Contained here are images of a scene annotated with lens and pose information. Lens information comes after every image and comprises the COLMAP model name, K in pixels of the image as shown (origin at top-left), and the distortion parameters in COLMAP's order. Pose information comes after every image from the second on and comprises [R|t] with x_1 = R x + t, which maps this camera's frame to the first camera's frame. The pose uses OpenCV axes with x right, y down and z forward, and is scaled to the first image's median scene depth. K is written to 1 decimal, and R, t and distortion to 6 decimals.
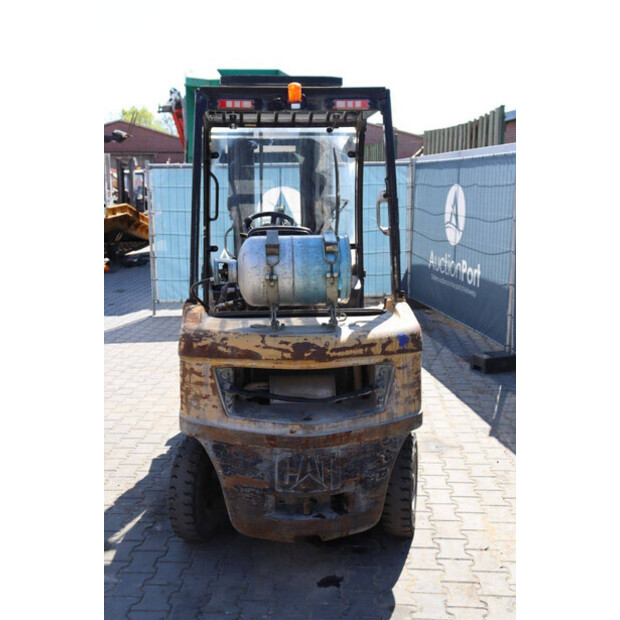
lens RADIAL K [[780.6, 0, 310.0], [0, 780.6, 310.0], [0, 0, 1]] dist [0.024845, 0.082068]
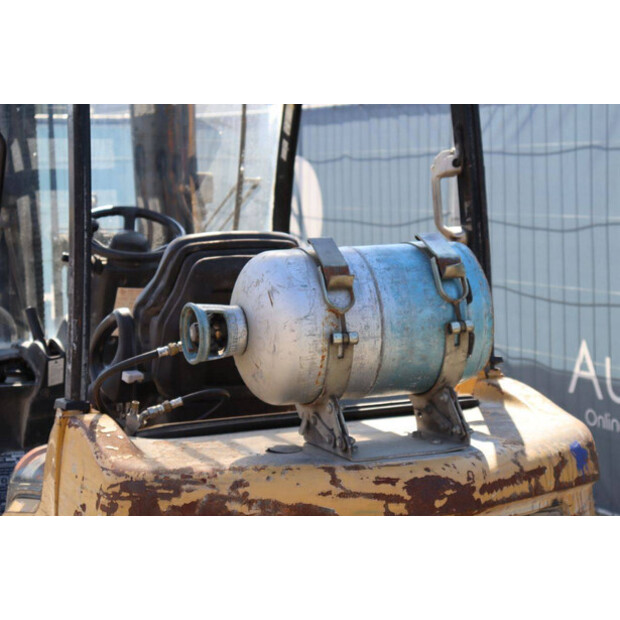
lens RADIAL K [[1448.2, 0, 310.0], [0, 1448.2, 310.0], [0, 0, 1]] dist [0.461696, 0.014410]
pose [[0.942222, -0.046523, 0.331744, -0.338742], [0.067938, 0.996268, -0.053243, -0.014088], [-0.328029, 0.072705, 0.941866, 0.204743]]
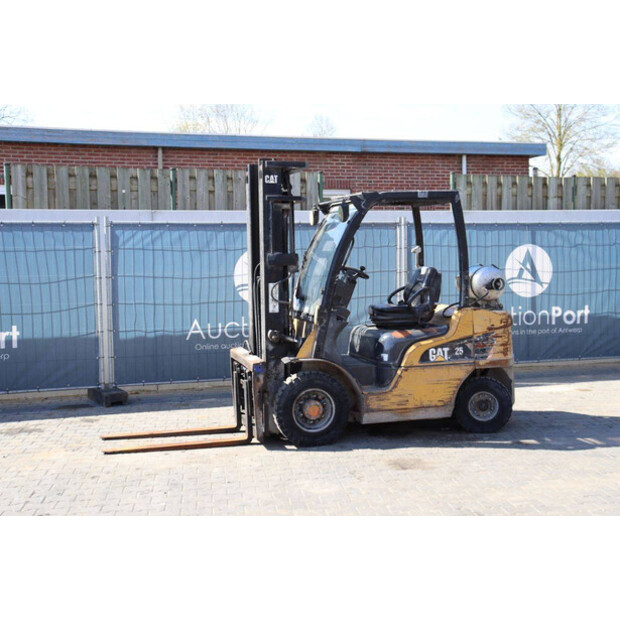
lens RADIAL K [[865.3, 0, 310.0], [0, 865.3, 310.0], [0, 0, 1]] dist [0.003809, 0.493423]
pose [[-0.192960, -0.061533, 0.979275, -2.298948], [0.168648, 0.981099, 0.094879, -0.287227], [-0.966605, 0.183461, -0.178935, 1.937447]]
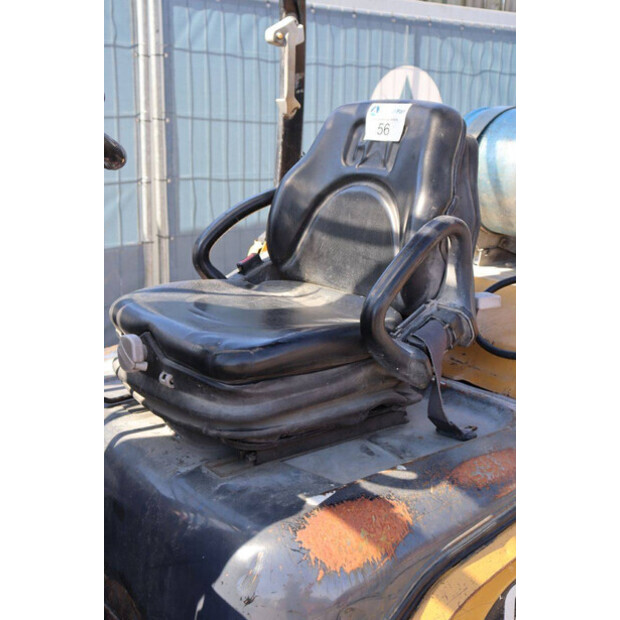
lens RADIAL K [[803.5, 0, 310.0], [0, 803.5, 310.0], [0, 0, 1]] dist [0.016482, 0.054677]
pose [[-0.547093, -0.223250, 0.806752, -0.405465], [0.110473, 0.936092, 0.333958, -0.172802], [-0.829750, 0.271830, -0.487466, 1.475658]]
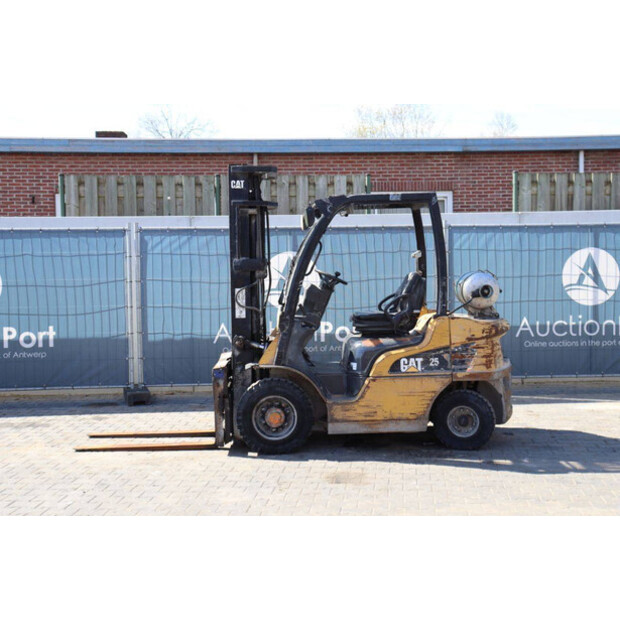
lens RADIAL K [[865.3, 0, 310.0], [0, 865.3, 310.0], [0, 0, 1]] dist [0.003809, 0.493423]
pose [[0.041769, -0.059861, 0.997332, -2.303651], [0.171710, 0.983782, 0.051857, -0.192454], [-0.984262, 0.169086, 0.051370, 1.352419]]
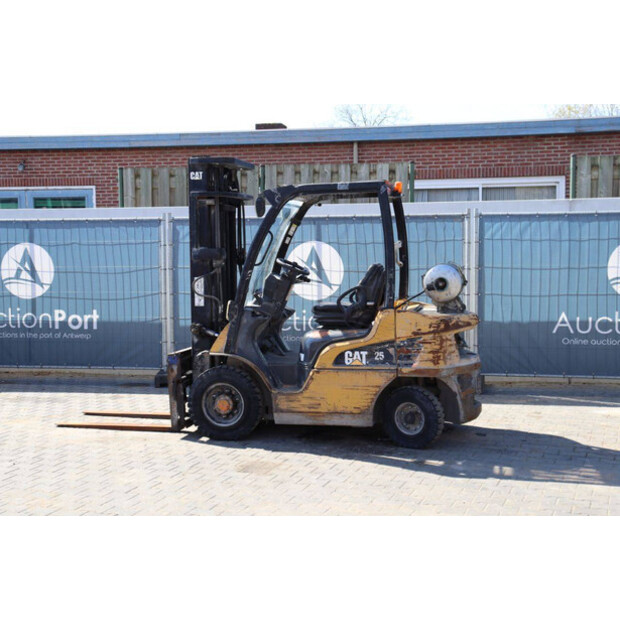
lens RADIAL K [[865.3, 0, 310.0], [0, 865.3, 310.0], [0, 0, 1]] dist [0.003809, 0.493423]
pose [[0.296313, -0.070357, 0.952496, -2.187789], [0.159397, 0.986939, 0.023314, -0.087330], [-0.941696, 0.144917, 0.303658, 0.697845]]
